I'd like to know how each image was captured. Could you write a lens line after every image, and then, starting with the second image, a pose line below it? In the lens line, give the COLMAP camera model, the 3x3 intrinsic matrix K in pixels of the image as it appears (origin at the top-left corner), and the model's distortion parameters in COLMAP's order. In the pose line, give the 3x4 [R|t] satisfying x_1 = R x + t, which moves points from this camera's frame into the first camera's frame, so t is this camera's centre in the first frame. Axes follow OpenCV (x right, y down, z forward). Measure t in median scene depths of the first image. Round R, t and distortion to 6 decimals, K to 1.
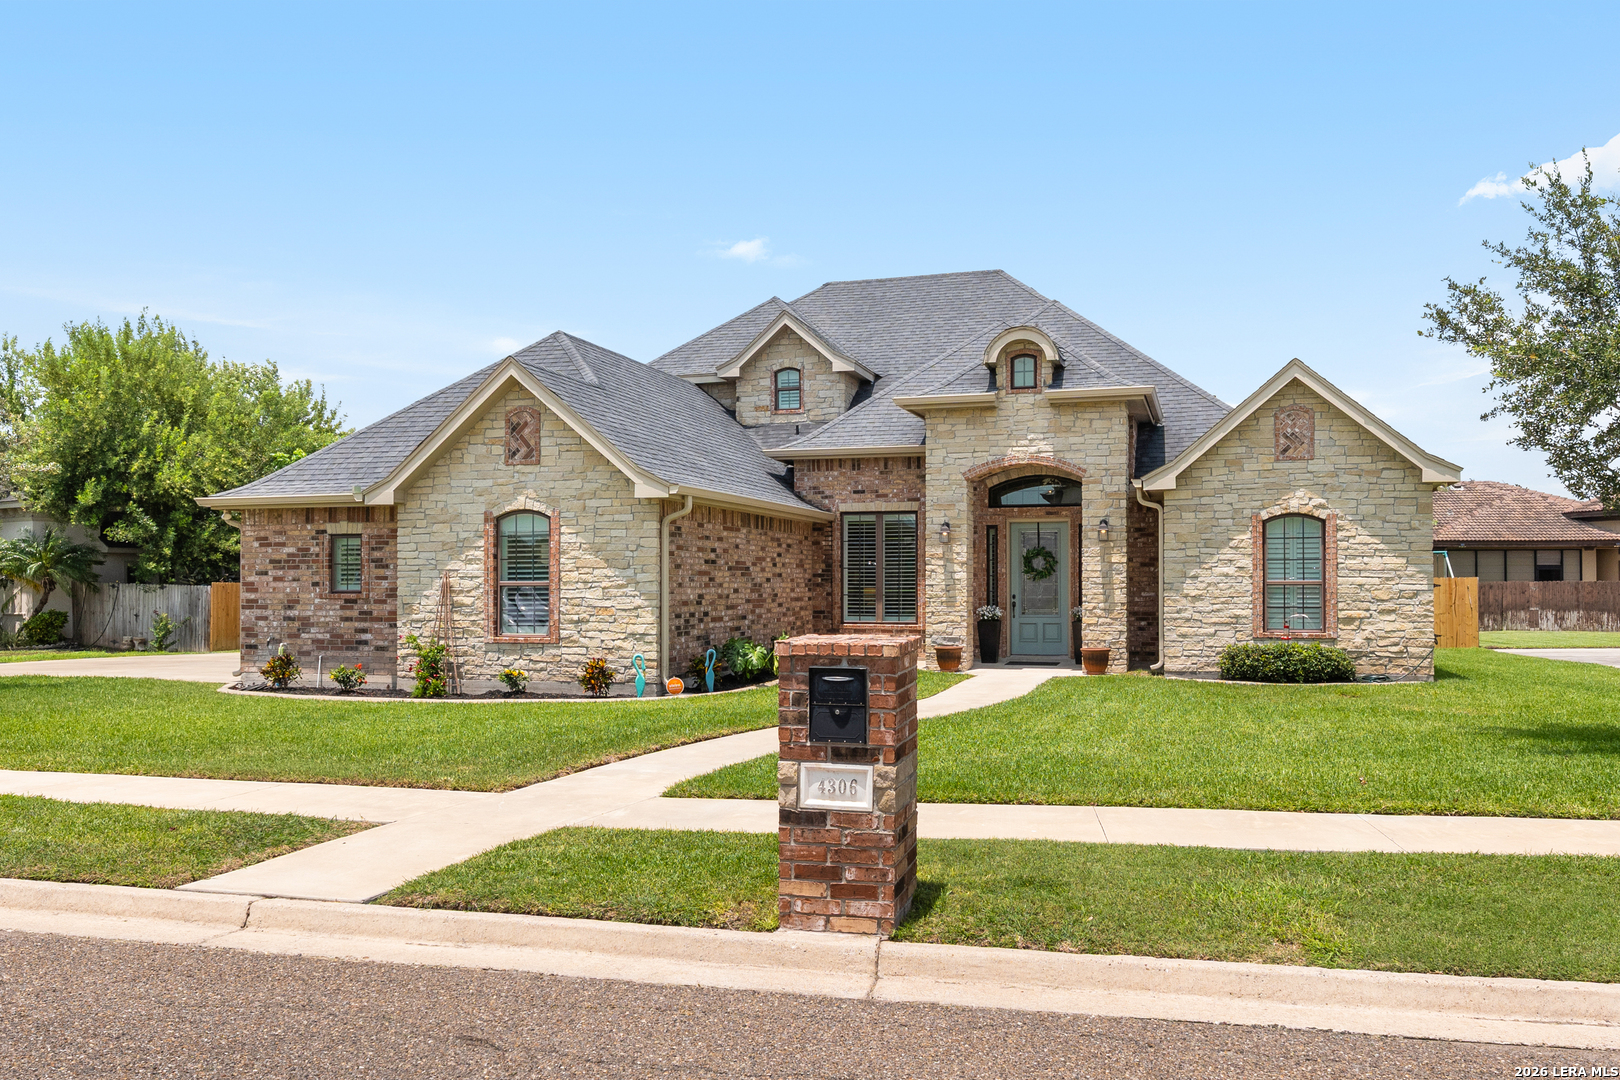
lens RADIAL K [[1272.1, 0, 817.2], [0, 1272.1, 575.9], [0, 0, 1]] dist [0.003313, -0.001416]
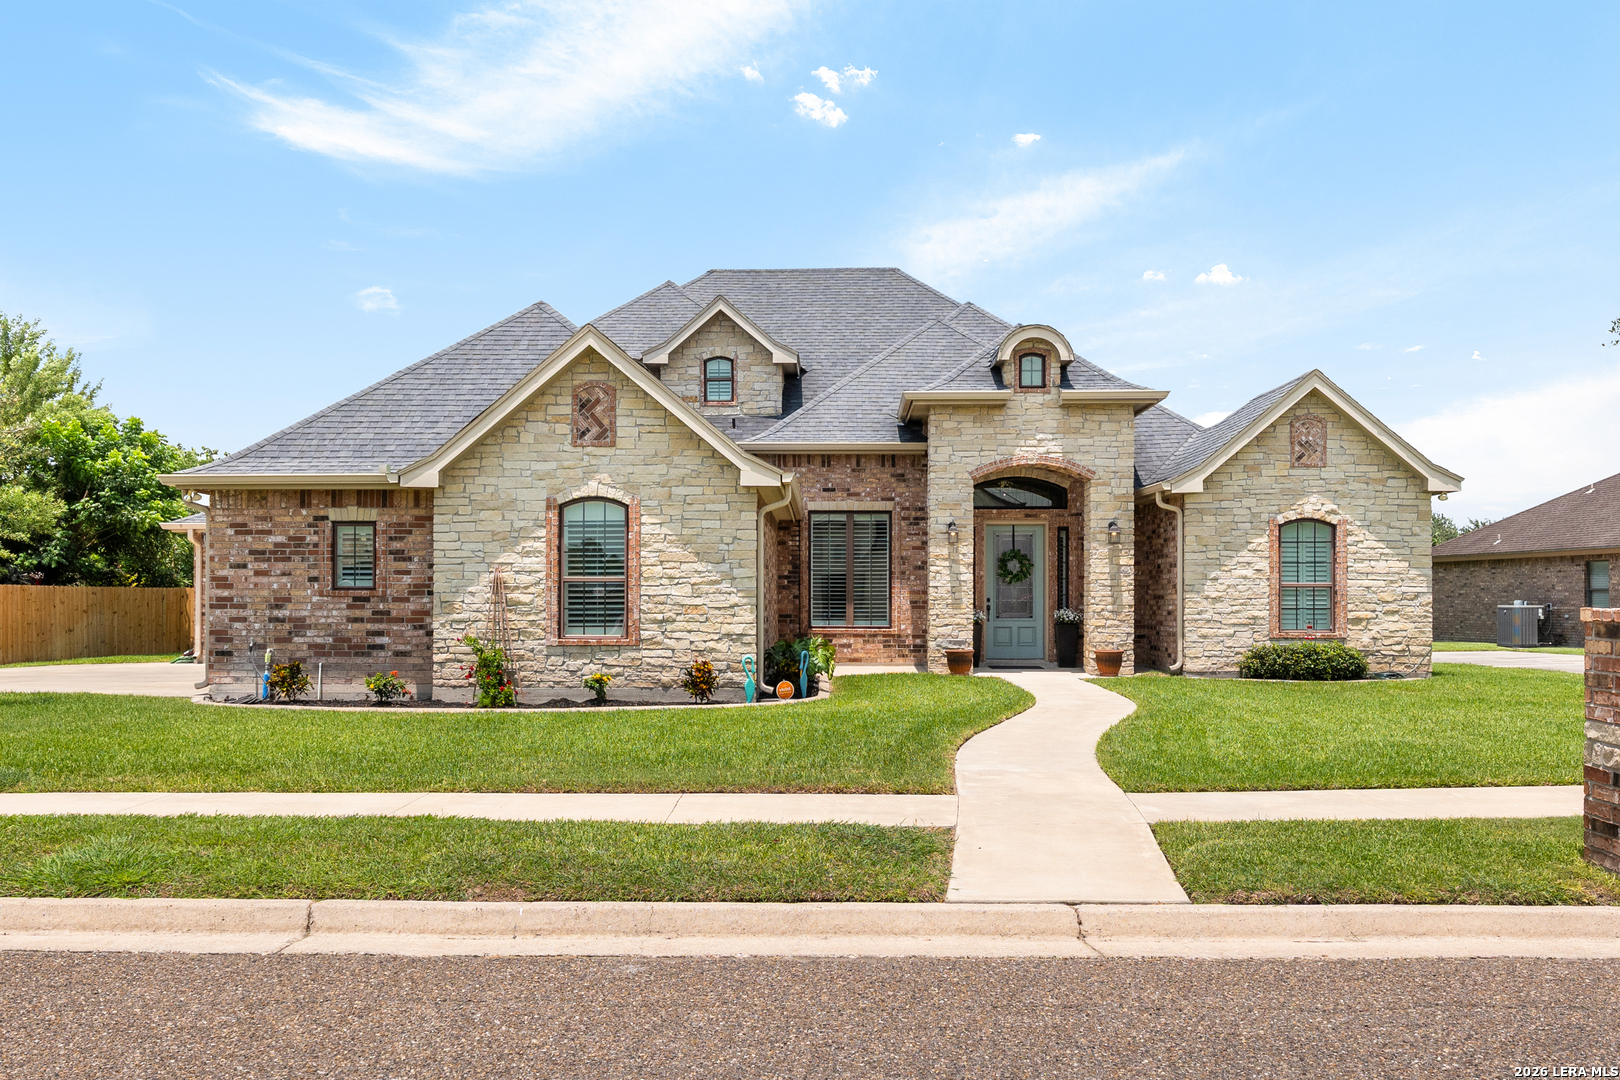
lens RADIAL K [[1325.0, 0, 805.7], [0, 1325.0, 595.1], [0, 0, 1]] dist [0.002145, -0.001460]
pose [[0.967333, 0.004397, 0.253470, -0.292052], [-0.005272, 0.999982, 0.002773, 0.012571], [-0.253453, -0.004019, 0.967339, 0.054404]]
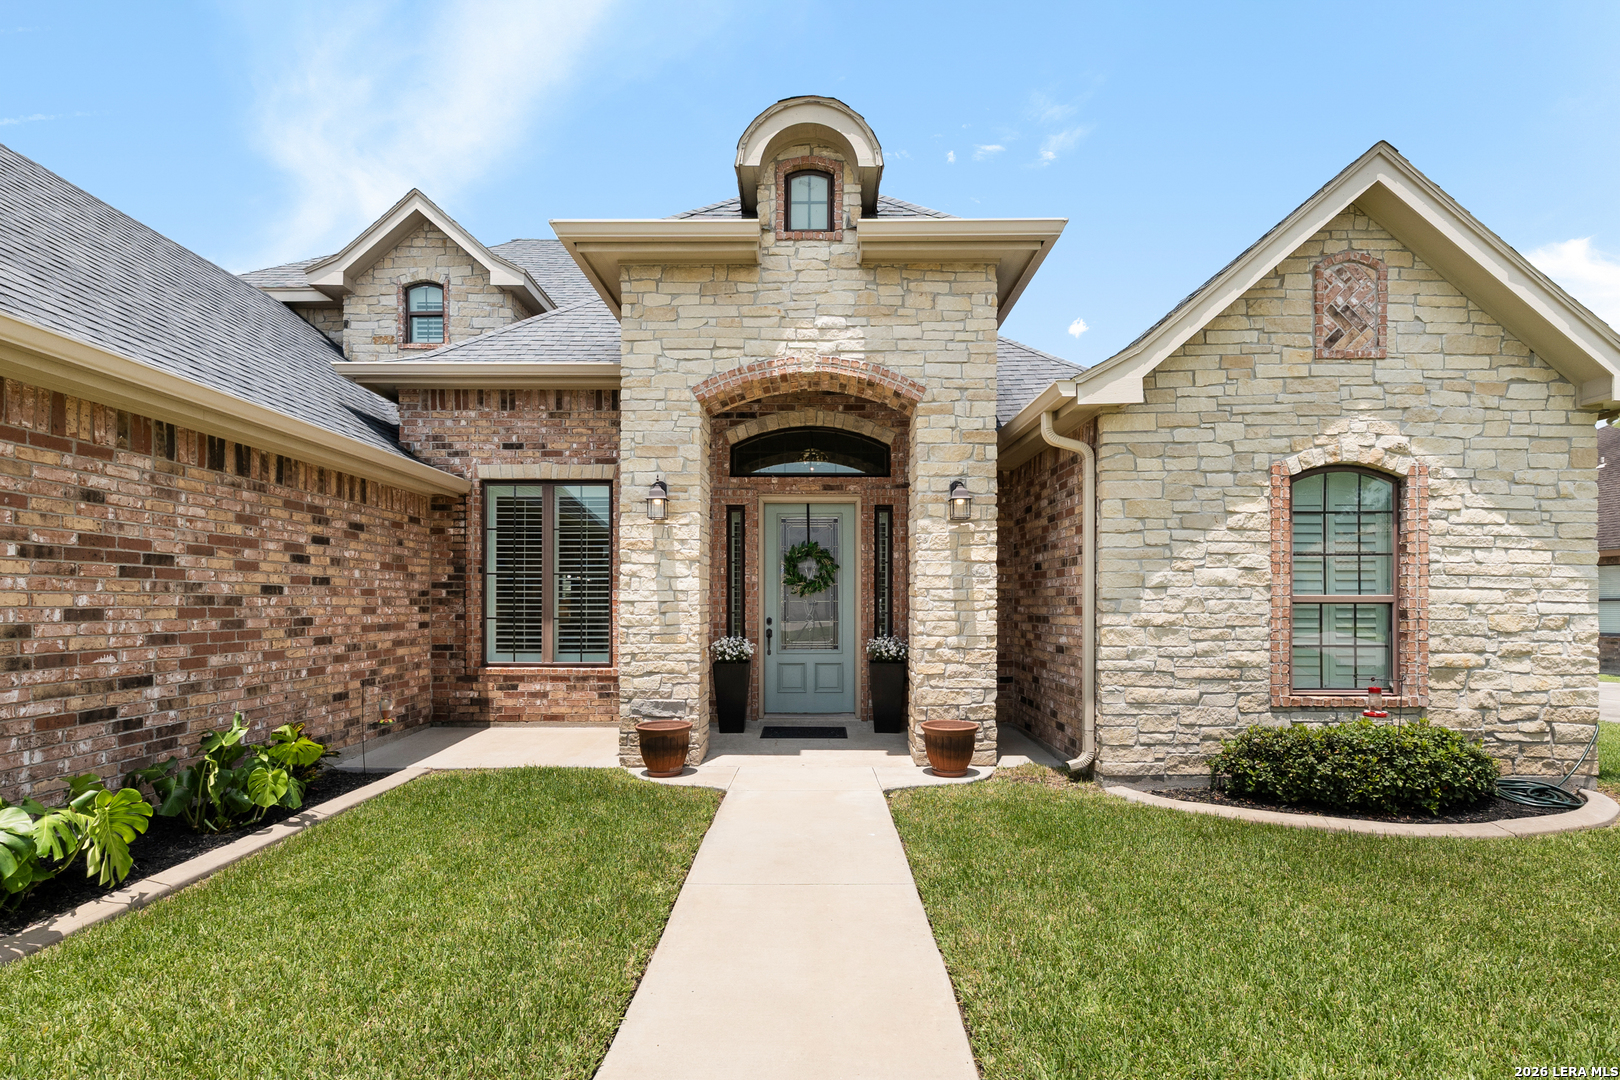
lens RADIAL K [[812.9, 0, 817.2], [0, 812.9, 605.6], [0, 0, 1]] dist [-0.000782, 0.000369]
pose [[0.957969, 0.002387, 0.286861, 0.075077], [-0.004919, 0.999955, 0.008105, 0.006321], [-0.286829, -0.009176, 0.957938, 0.735254]]
